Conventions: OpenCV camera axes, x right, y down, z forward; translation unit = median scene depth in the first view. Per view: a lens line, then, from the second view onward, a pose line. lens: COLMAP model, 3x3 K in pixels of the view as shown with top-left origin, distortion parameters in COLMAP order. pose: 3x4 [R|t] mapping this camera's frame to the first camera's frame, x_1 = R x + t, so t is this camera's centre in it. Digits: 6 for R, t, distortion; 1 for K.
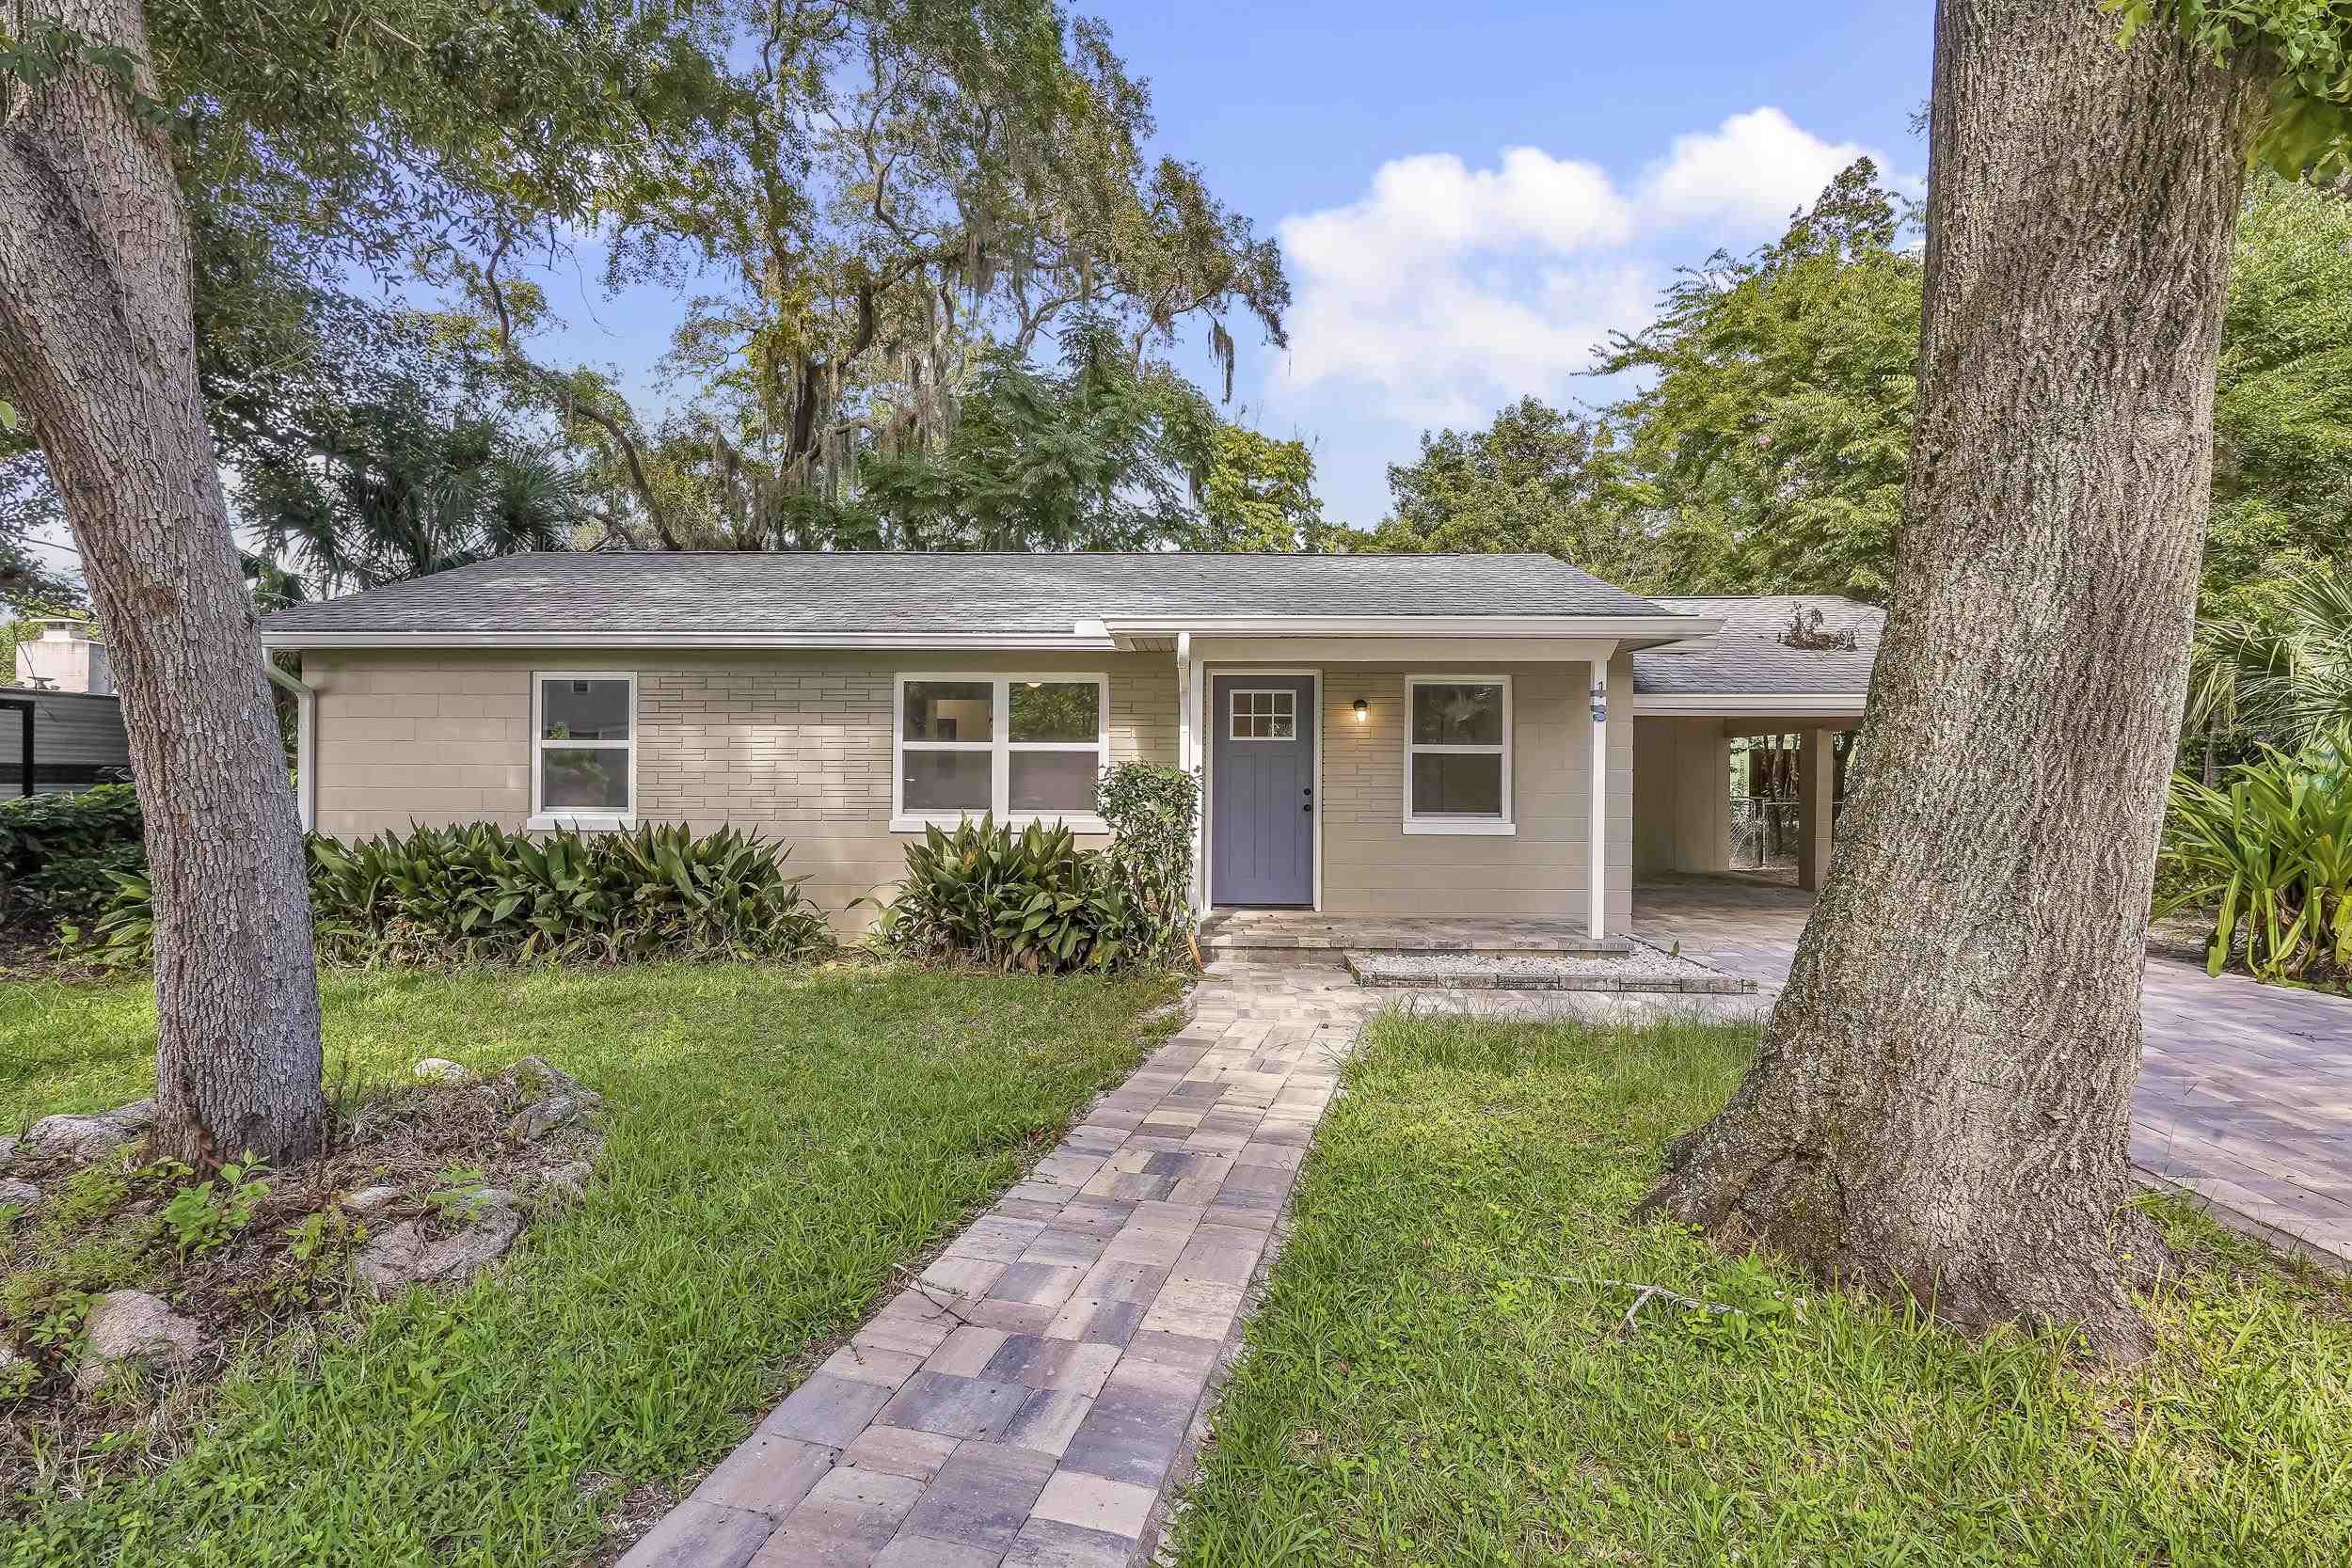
lens RADIAL K [[1148.5, 0, 1178.5], [0, 1148.5, 793.0], [0, 0, 1]] dist [-0.011948, 0.006027]
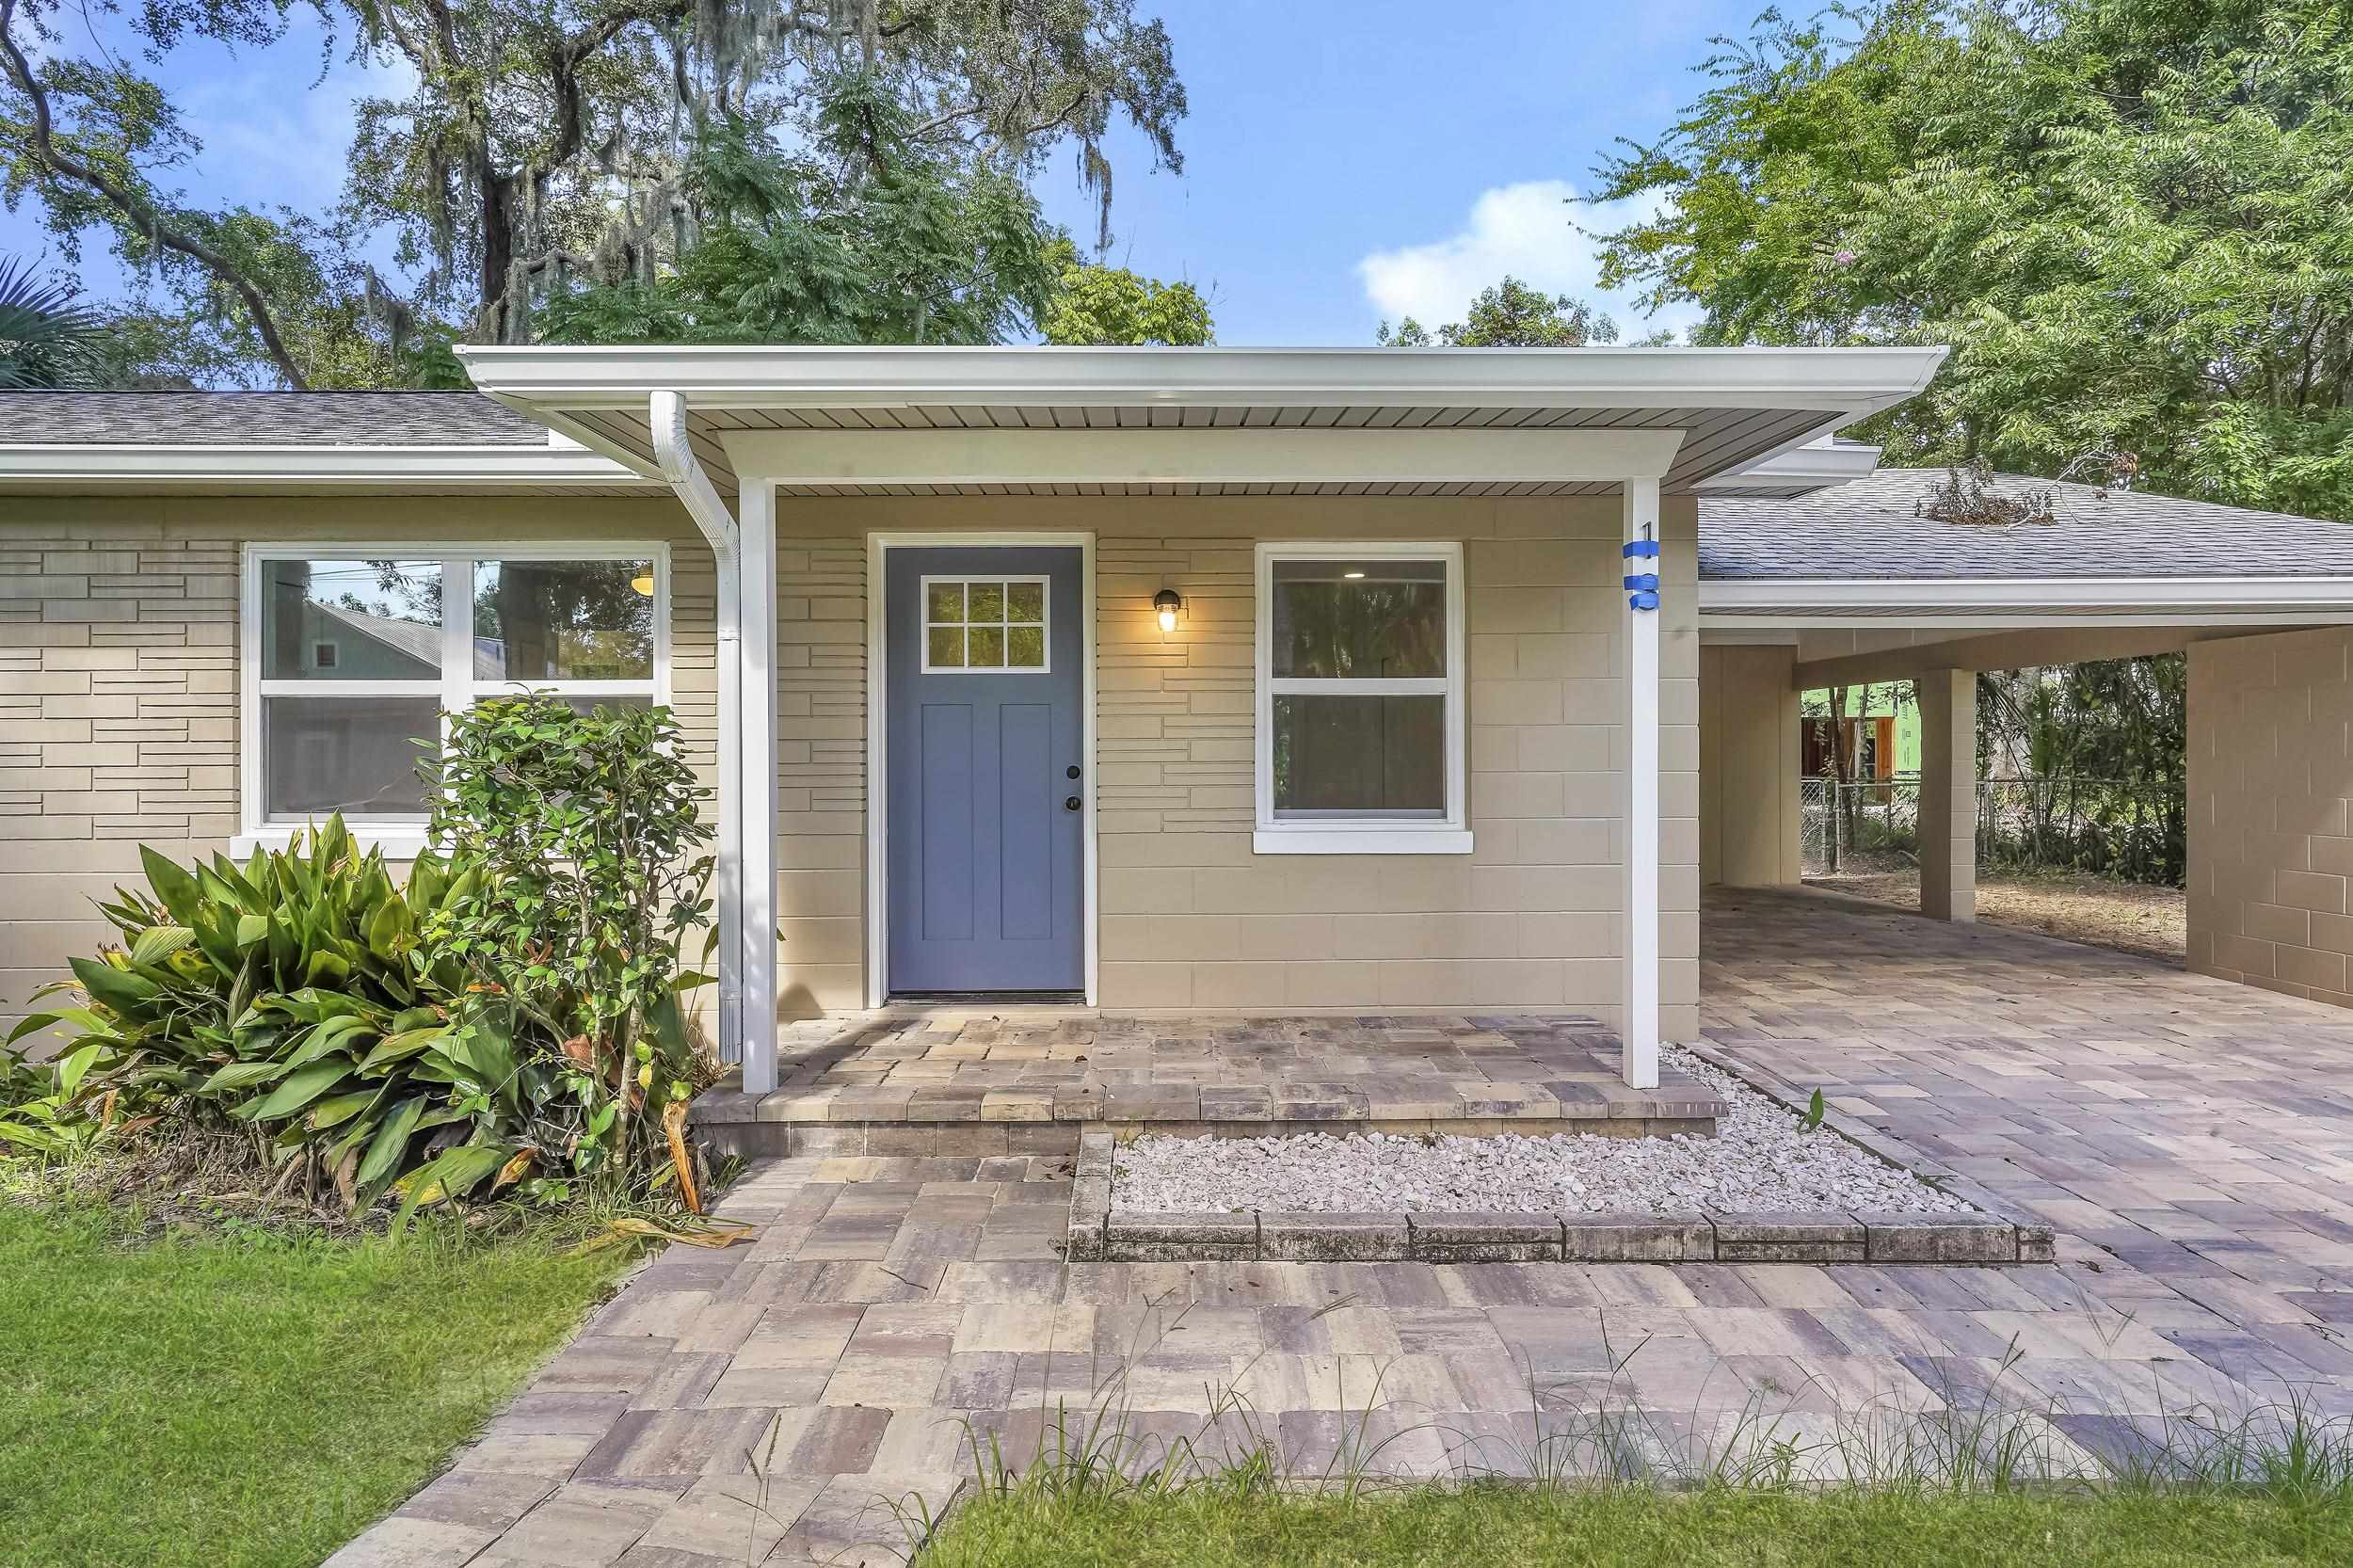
lens RADIAL K [[1281.2, 0, 1170.4], [0, 1281.2, 775.7], [0, 0, 1]] dist [-0.001966, 0.000570]
pose [[0.999489, -0.008846, 0.030706, 0.138122], [0.008941, 0.999956, -0.002974, 0.002609], [-0.030678, 0.003247, 0.999524, 0.422419]]
